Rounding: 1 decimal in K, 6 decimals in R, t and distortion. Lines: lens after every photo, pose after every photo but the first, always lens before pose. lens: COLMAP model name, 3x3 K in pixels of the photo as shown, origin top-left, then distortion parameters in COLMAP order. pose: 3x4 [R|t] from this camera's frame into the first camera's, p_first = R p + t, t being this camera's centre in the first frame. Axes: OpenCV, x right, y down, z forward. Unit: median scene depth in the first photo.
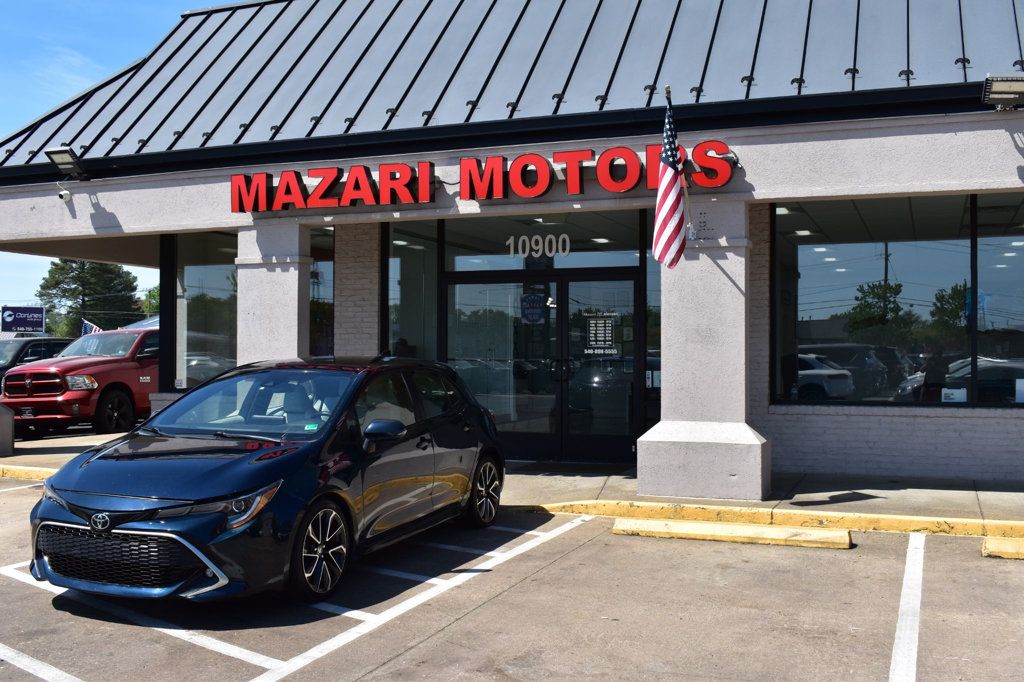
lens RADIAL K [[1077.5, 0, 512.2], [0, 1077.5, 343.3], [0, 0, 1]] dist [-0.065645, 0.000000]
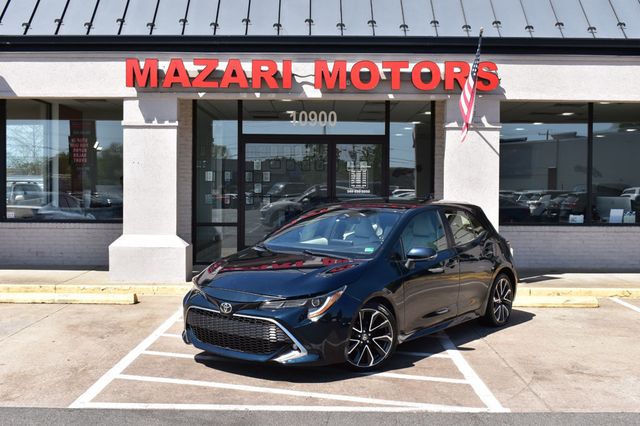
lens RADIAL K [[836.3, 0, 319.1], [0, 836.3, 213.7], [0, 0, 1]] dist [-0.048646, 0.000000]
pose [[0.926491, -0.006053, 0.376269, -0.468880], [-0.009434, 0.999183, 0.039302, -0.007490], [-0.376200, -0.039962, 0.925676, -0.063888]]
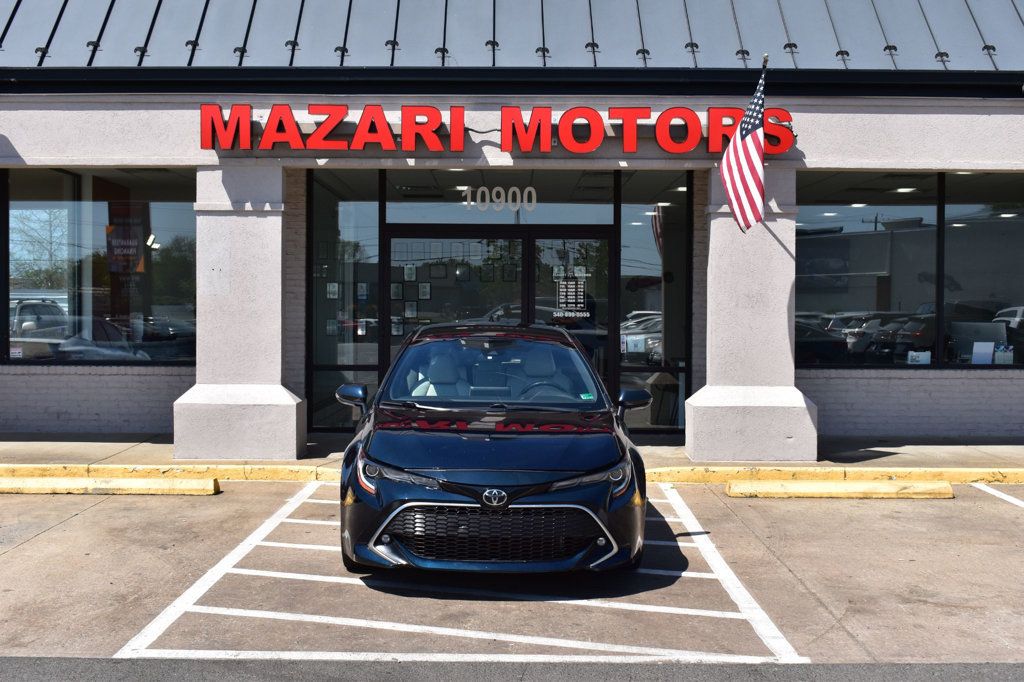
lens RADIAL K [[1347.5, 0, 511.2], [0, 1347.5, 339.8], [0, 0, 1]] dist [-0.046555, 0.000000]
pose [[0.925905, -0.005071, 0.377724, -0.473480], [-0.007446, 0.999471, 0.031670, -0.008220], [-0.377684, -0.032136, 0.925377, -0.076309]]
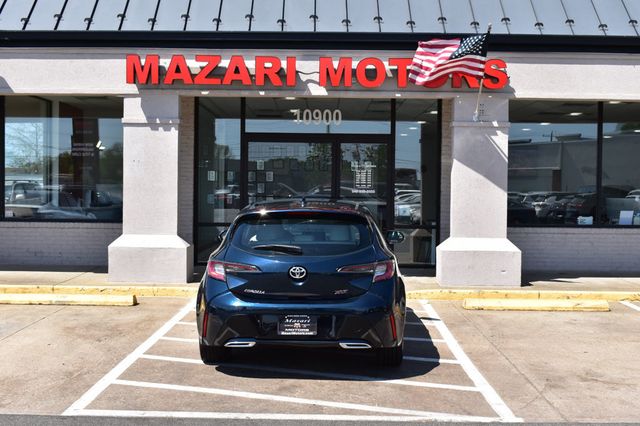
lens RADIAL K [[836.3, 0, 319.5], [0, 836.3, 213.7], [0, 0, 1]] dist [-0.048646, 0.000000]
pose [[0.927726, -0.001669, 0.373259, -0.460566], [-0.013622, 0.999172, 0.038327, -0.005728], [-0.373014, -0.040642, 0.926935, -0.039584]]
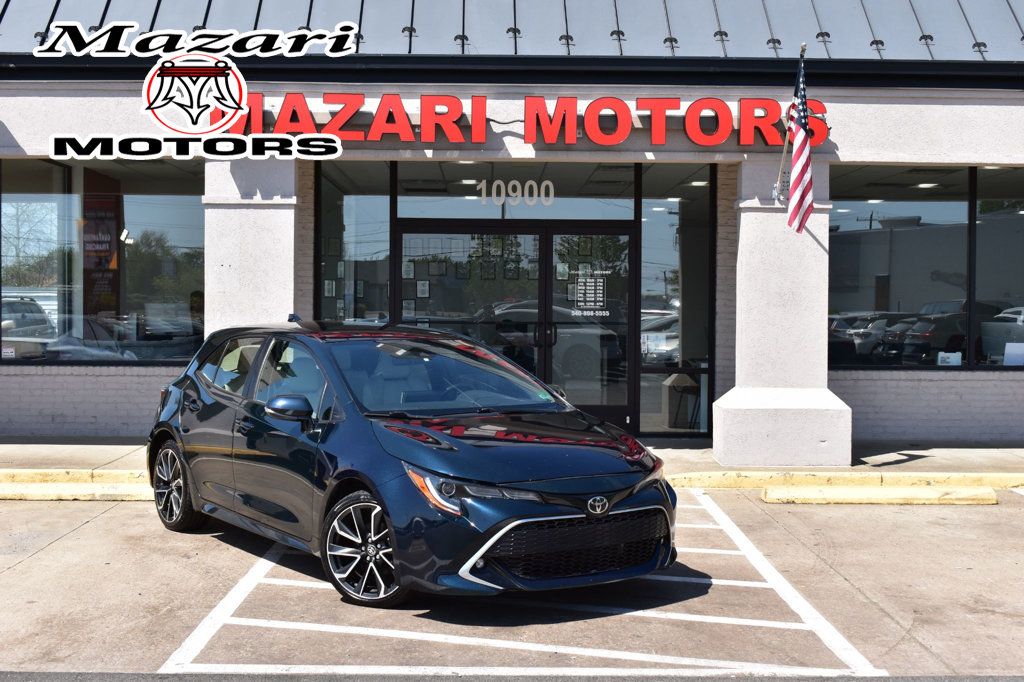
lens RADIAL K [[1396.8, 0, 514.4], [0, 1396.8, 337.1], [0, 0, 1]] dist [-0.042270, 0.000000]
pose [[0.919017, -0.002553, 0.394209, -0.505204], [-0.009643, 0.999534, 0.028953, -0.006645], [-0.394100, -0.030410, 0.918564, -0.056413]]
